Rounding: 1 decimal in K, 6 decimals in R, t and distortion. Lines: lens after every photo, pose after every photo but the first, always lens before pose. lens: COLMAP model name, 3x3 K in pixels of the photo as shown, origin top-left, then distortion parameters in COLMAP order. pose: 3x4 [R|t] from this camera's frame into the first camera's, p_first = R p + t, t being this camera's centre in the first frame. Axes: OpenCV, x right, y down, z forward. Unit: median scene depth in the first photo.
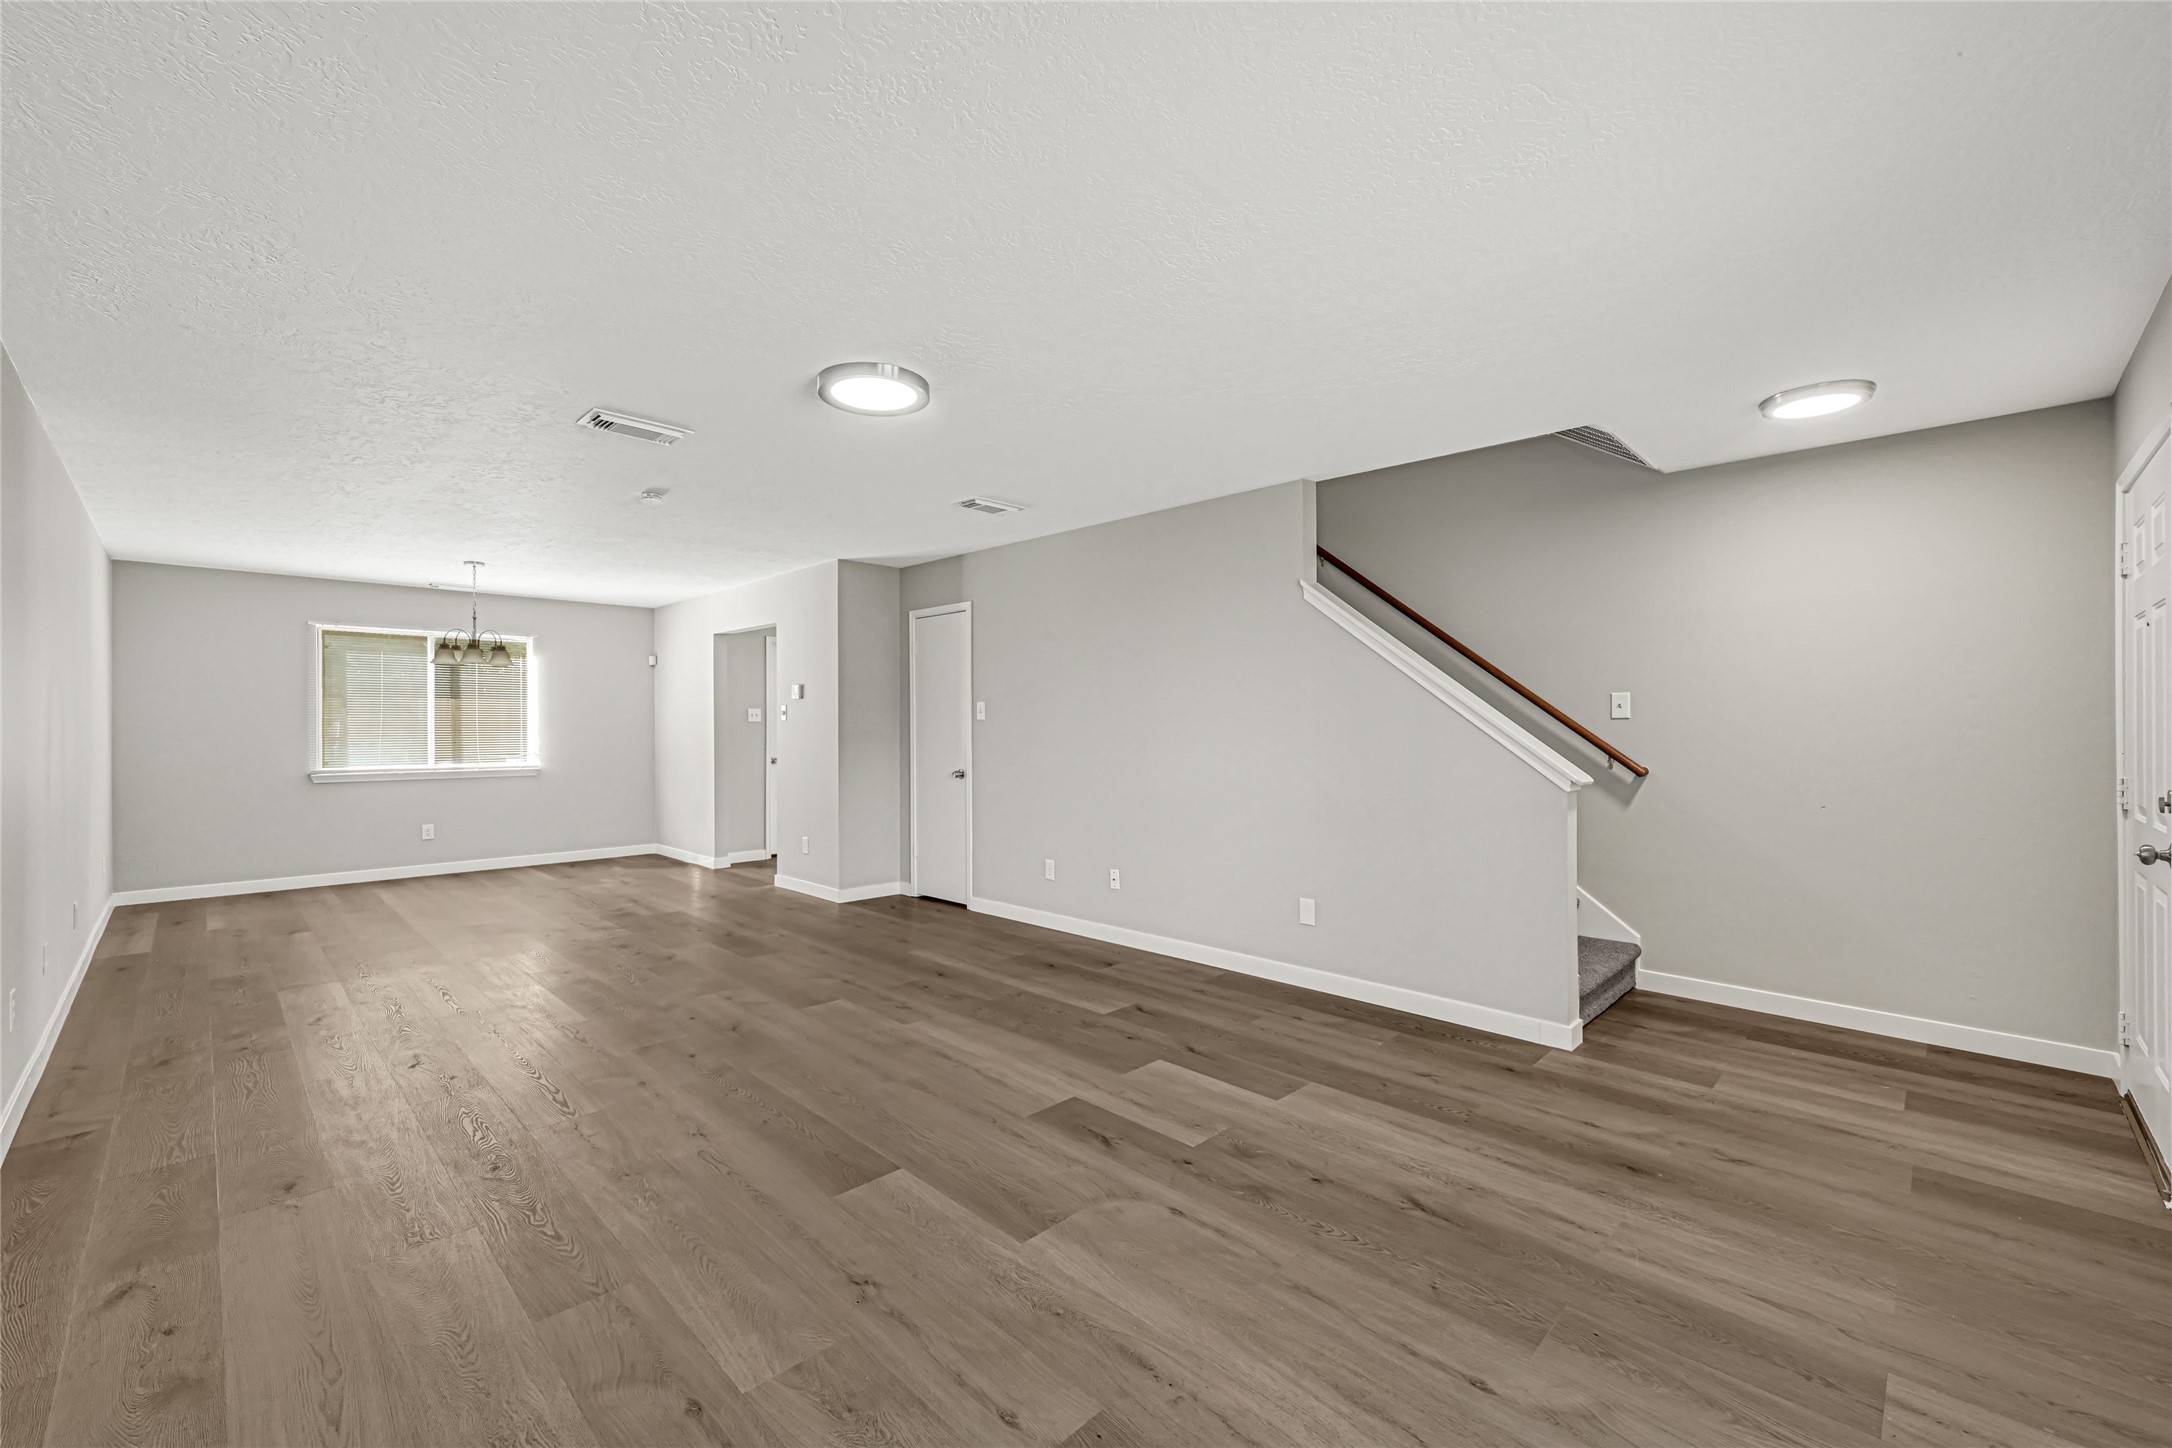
lens RADIAL K [[878.5, 0, 1086.4], [0, 878.5, 735.7], [0, 0, 1]] dist [0.000601, -0.000284]
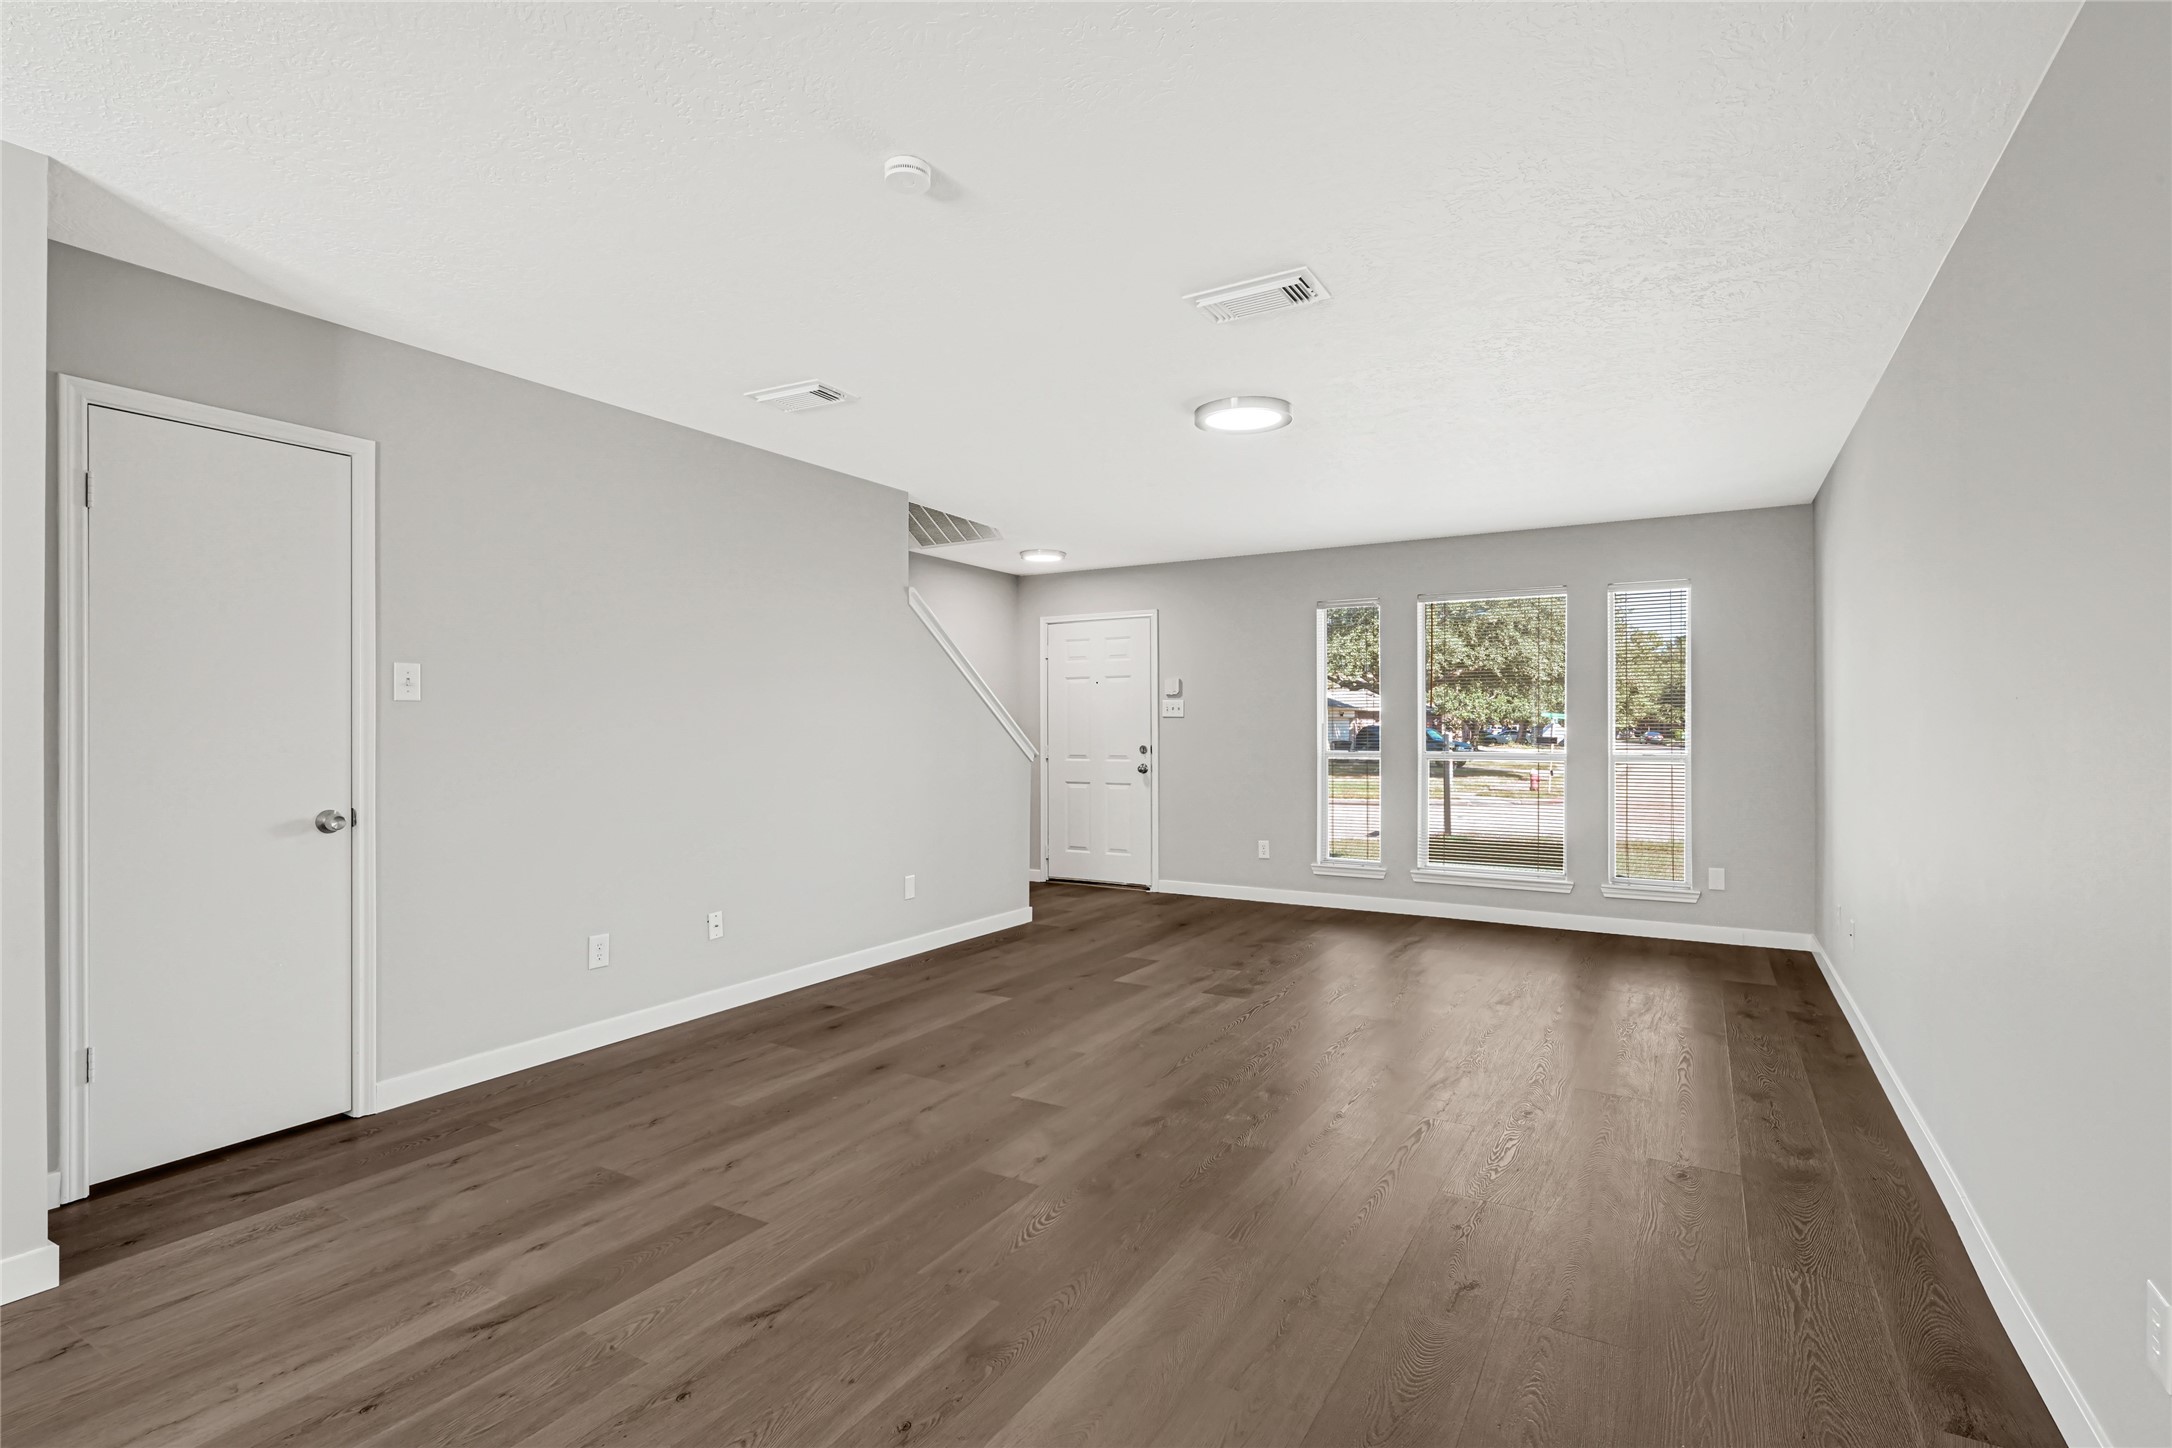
lens RADIAL K [[1036.6, 0, 1078.9], [0, 1036.6, 724.6], [0, 0, 1]] dist [0.005892, 0.000257]
pose [[-0.241608, 0.005433, 0.970359, -1.530793], [0.009646, 0.999948, -0.003197, 0.000805], [-0.970326, 0.008588, -0.241648, 1.575824]]
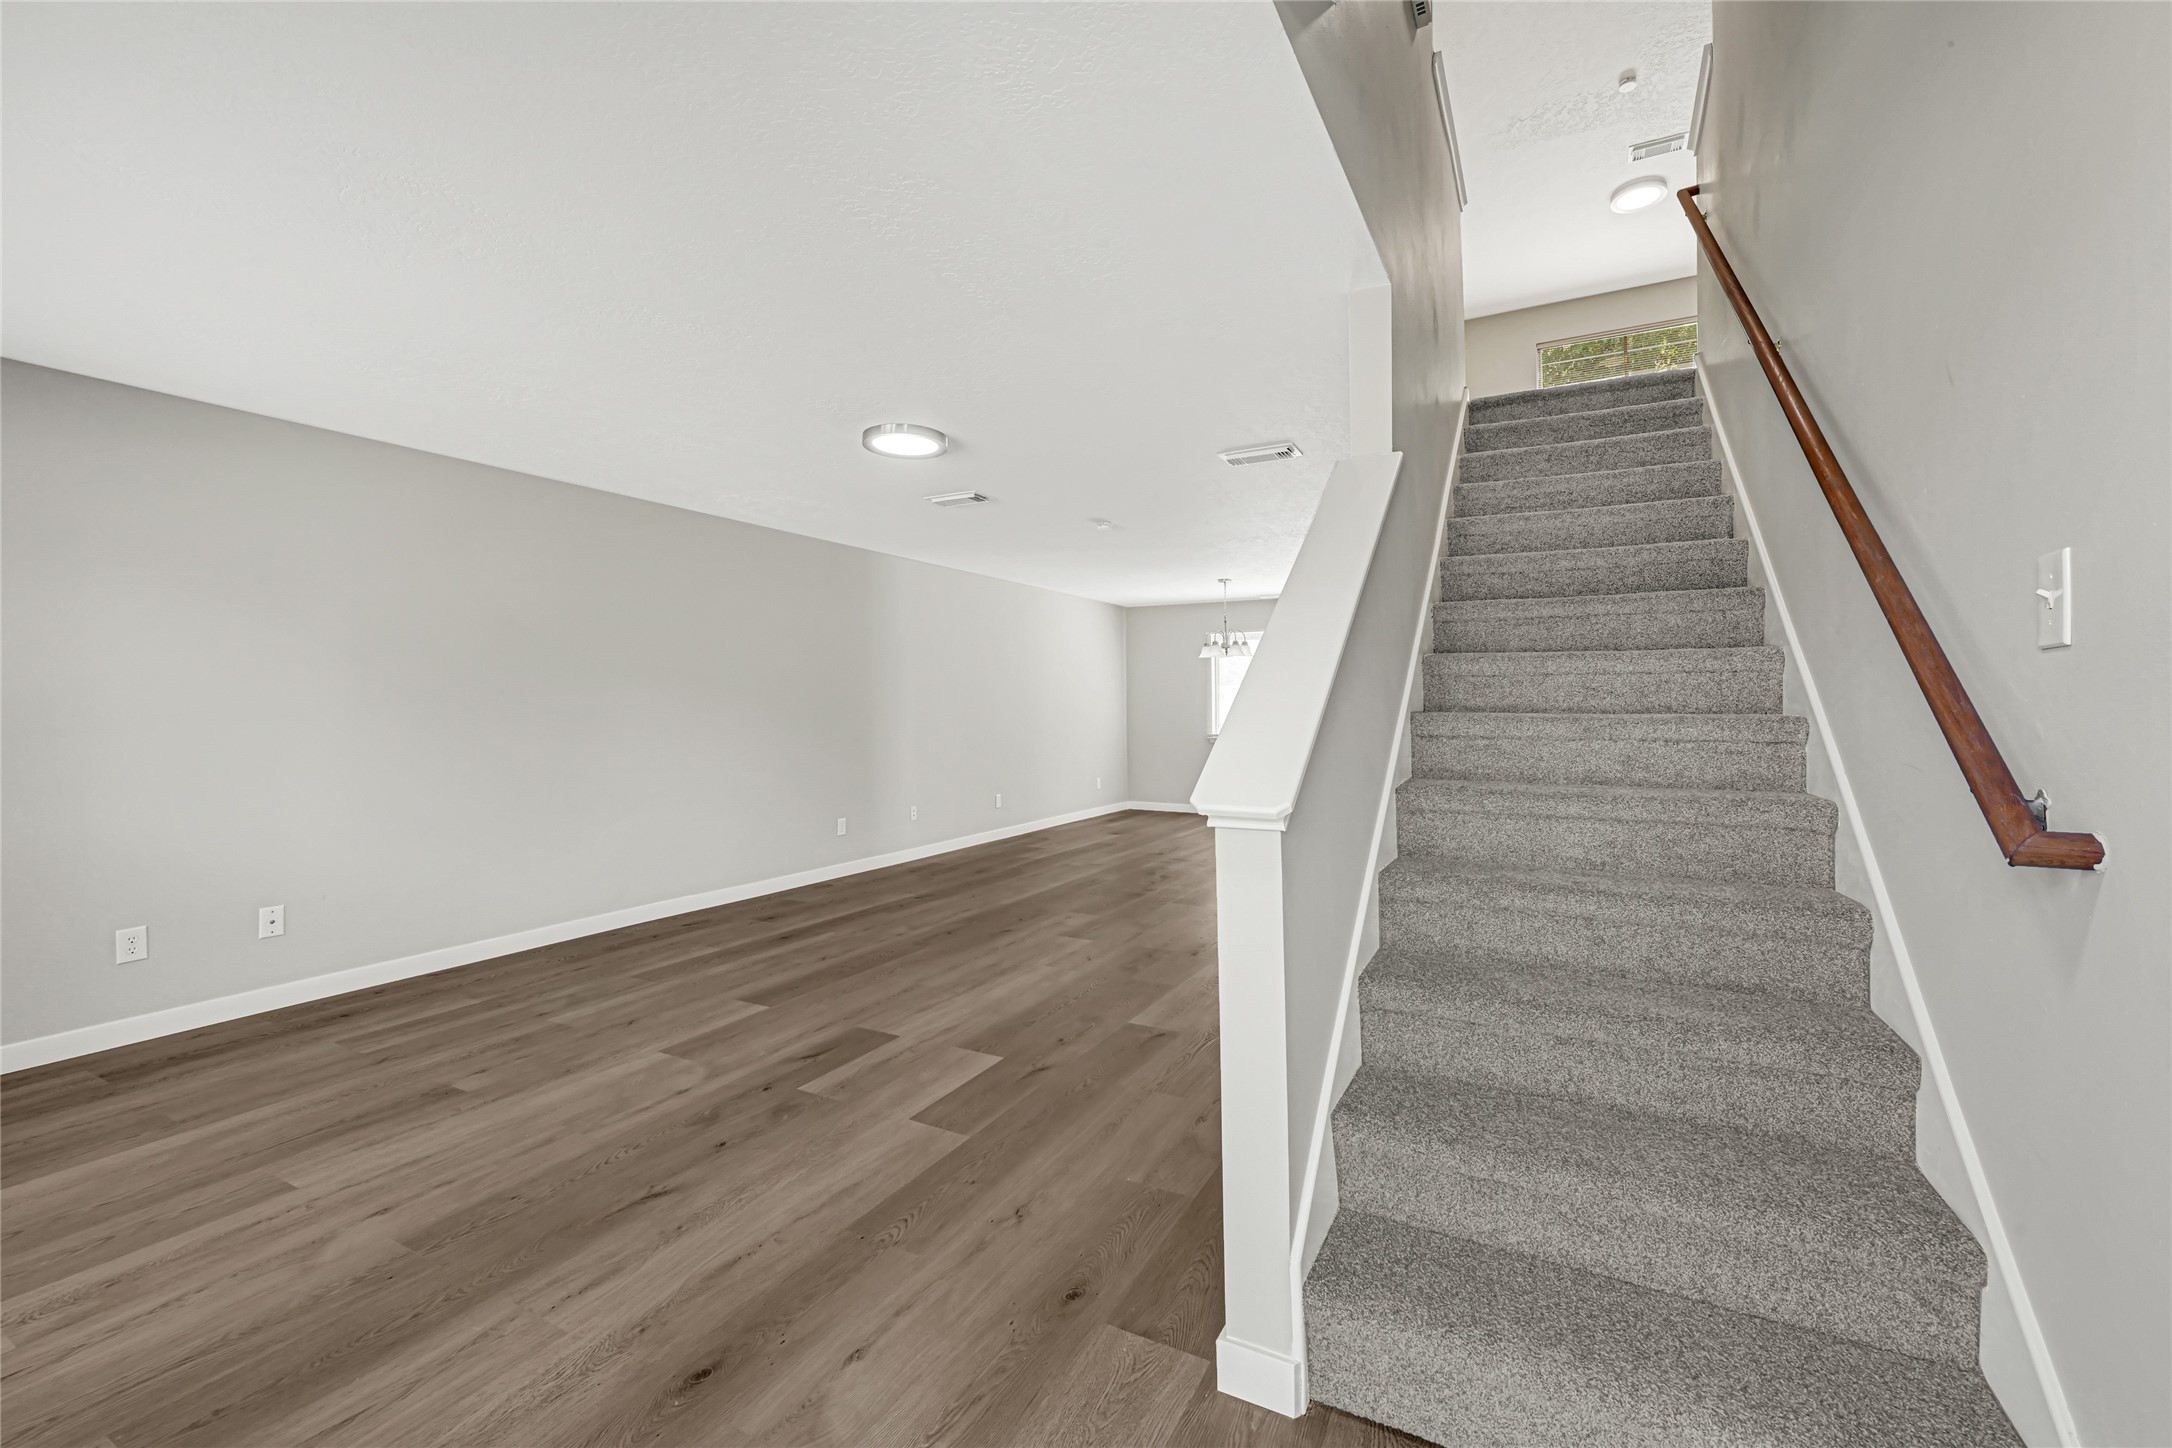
lens RADIAL K [[878.5, 0, 1087.3], [0, 878.5, 712.2], [0, 0, 1]] dist [0.000601, -0.000284]
pose [[0.288483, 0.003851, -0.957477, 1.111528], [-0.005835, 0.999980, 0.002264, 0.001604], [0.957467, 0.004934, 0.288500, 0.911114]]
